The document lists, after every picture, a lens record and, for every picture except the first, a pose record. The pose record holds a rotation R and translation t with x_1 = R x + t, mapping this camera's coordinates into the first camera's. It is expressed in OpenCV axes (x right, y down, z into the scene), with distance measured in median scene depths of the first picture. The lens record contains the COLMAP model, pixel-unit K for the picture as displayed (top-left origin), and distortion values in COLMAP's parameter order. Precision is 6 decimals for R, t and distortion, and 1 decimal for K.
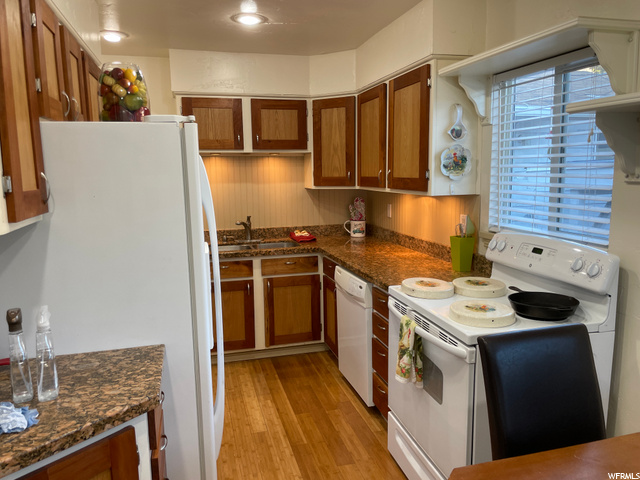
lens RADIAL K [[488.5, 0, 322.9], [0, 488.5, 241.9], [0, 0, 1]] dist [0.086999, -0.122349]
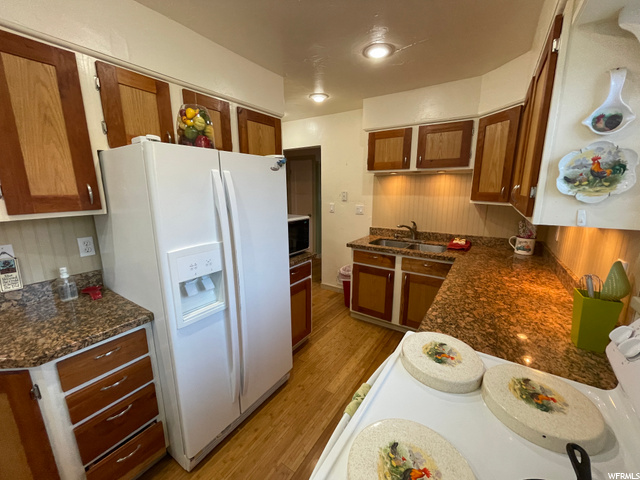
lens RADIAL K [[259.5, 0, 320.0], [0, 259.5, 240.0], [0, 0, 1]] dist [-0.000067, 0.000358]
pose [[0.655591, 0.163408, -0.737223, 0.211330], [-0.118735, 0.986467, 0.113067, -0.055836], [0.745723, 0.013409, 0.666122, 0.388847]]
